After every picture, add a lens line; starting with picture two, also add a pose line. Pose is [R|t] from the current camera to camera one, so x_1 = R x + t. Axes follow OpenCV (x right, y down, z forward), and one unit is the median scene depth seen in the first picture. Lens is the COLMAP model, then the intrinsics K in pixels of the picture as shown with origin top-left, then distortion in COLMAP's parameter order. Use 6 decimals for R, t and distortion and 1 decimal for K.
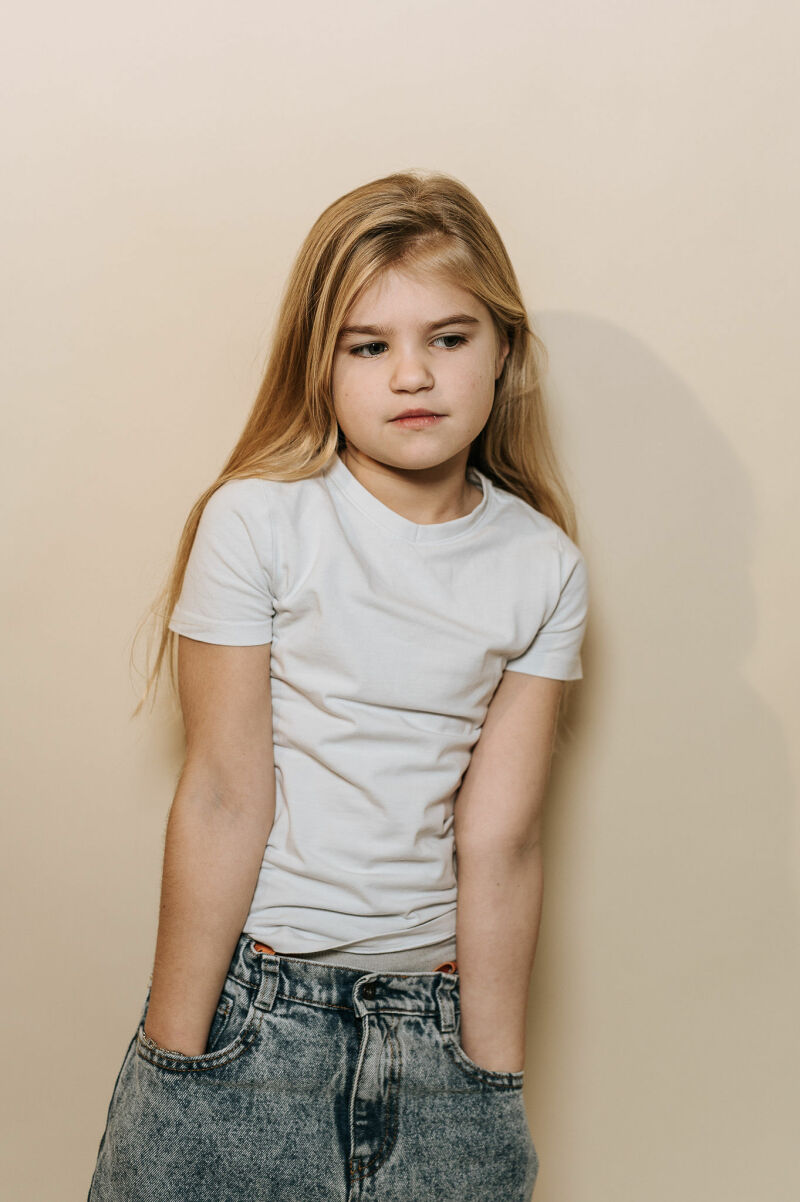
lens RADIAL K [[1774.0, 0, 403.9], [0, 1774.0, 588.6], [0, 0, 1]] dist [0.136711, 0.000000]
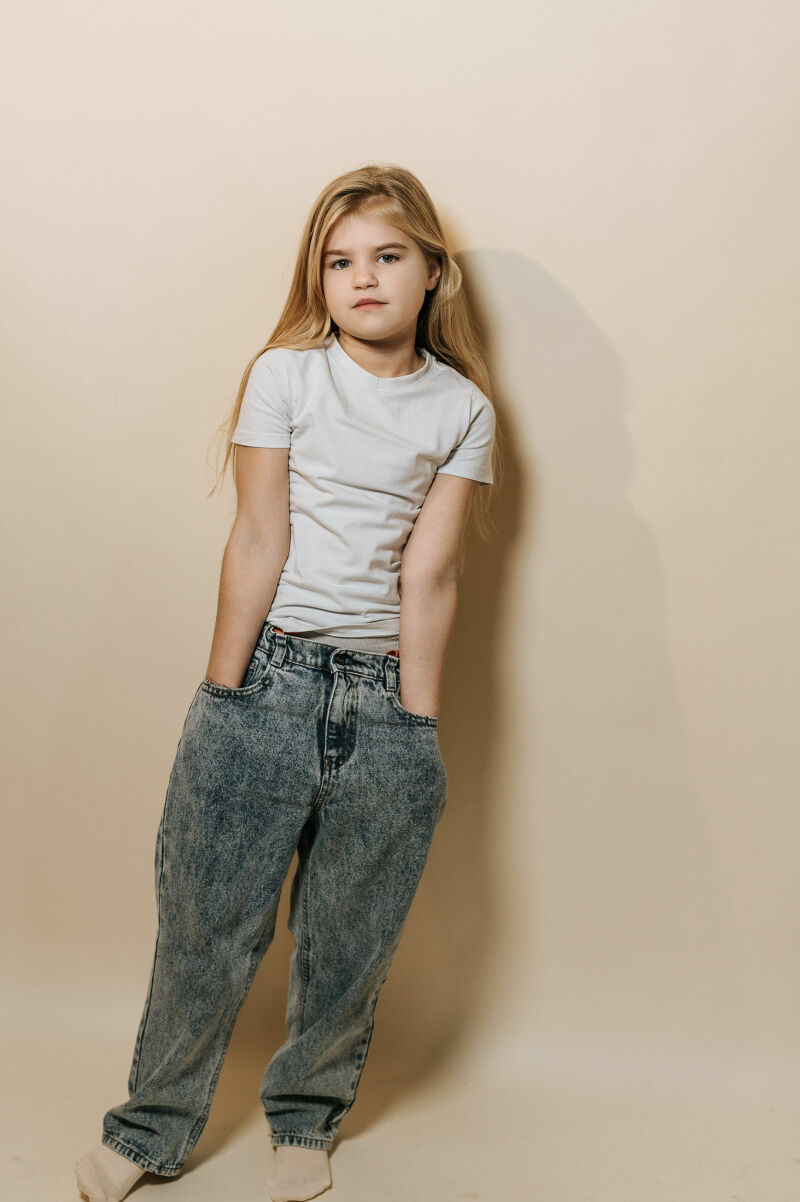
lens RADIAL K [[1774.0, 0, 399.1], [0, 1774.0, 601.3], [0, 0, 1]] dist [0.136711, 0.000000]
pose [[0.980205, 0.017740, -0.197186, 0.356475], [-0.031662, 0.997205, -0.067679, 0.282848], [0.195435, 0.072582, 0.978027, -0.589662]]
